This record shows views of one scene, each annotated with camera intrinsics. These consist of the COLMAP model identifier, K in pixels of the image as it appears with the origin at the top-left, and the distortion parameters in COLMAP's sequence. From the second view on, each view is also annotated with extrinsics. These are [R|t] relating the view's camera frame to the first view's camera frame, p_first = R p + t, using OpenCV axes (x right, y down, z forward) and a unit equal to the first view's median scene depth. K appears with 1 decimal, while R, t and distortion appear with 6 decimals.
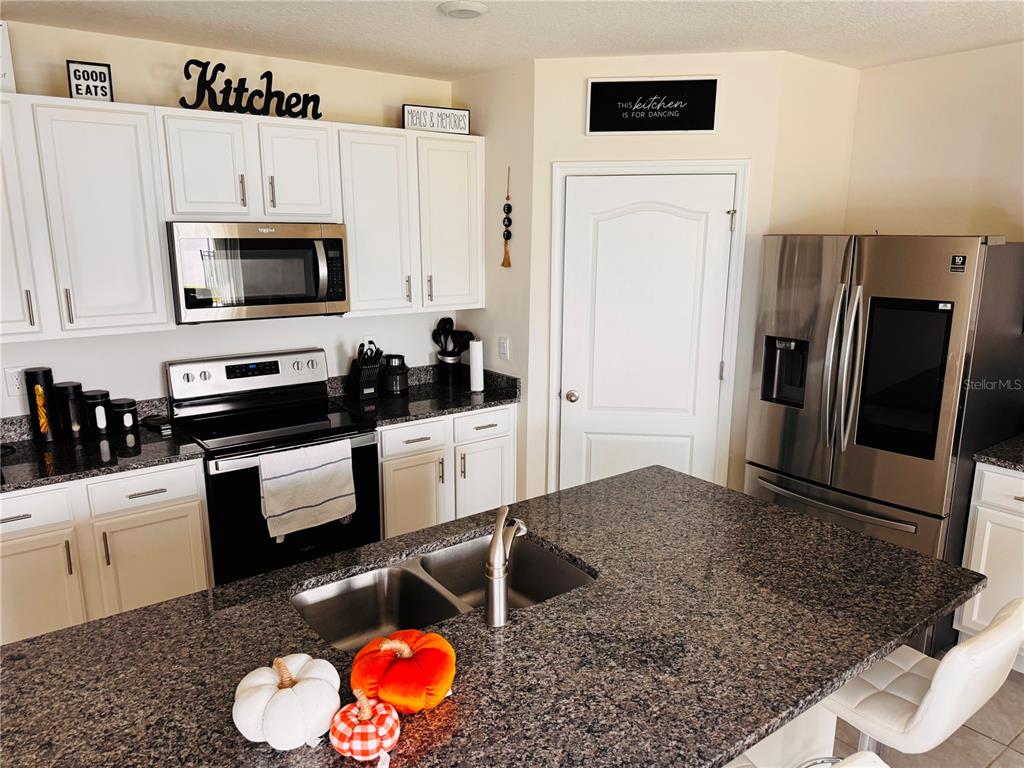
lens RADIAL K [[729.5, 0, 510.0], [0, 729.5, 387.1], [0, 0, 1]] dist [0.077277, -0.102291]
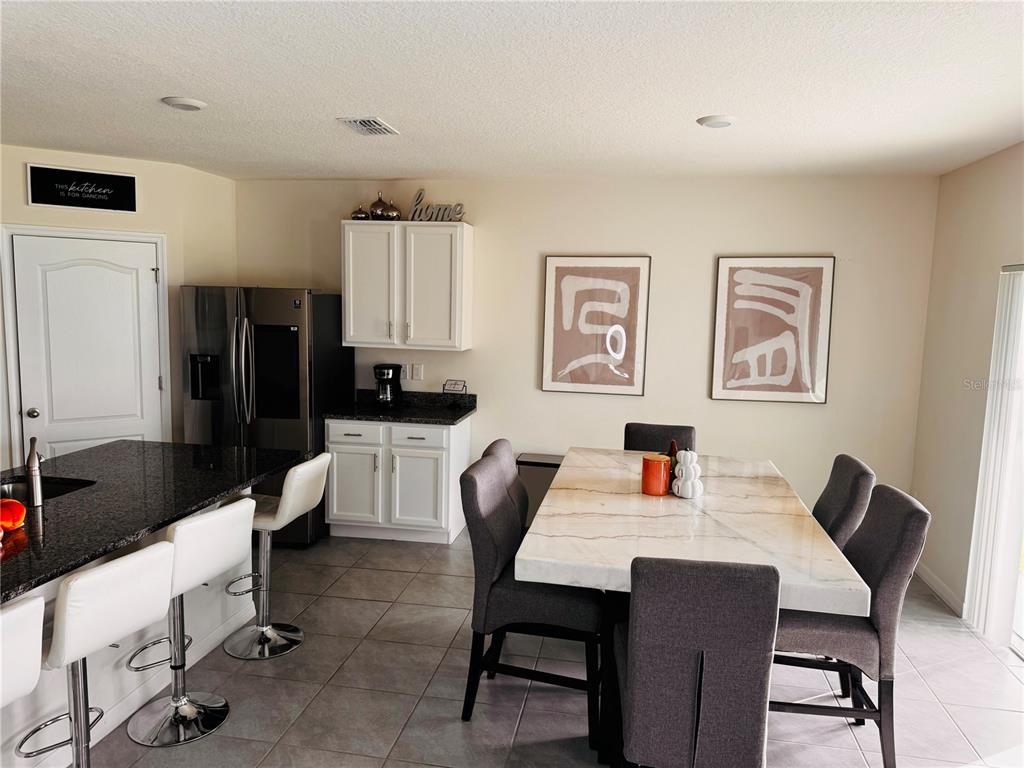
lens RADIAL K [[734.8, 0, 517.3], [0, 734.8, 382.5], [0, 0, 1]] dist [0.042645, -0.050920]
pose [[0.735206, -0.062479, 0.674958, -0.171357], [0.120855, 0.991871, -0.039828, 0.125328], [-0.666982, 0.110854, 0.736781, -0.515561]]
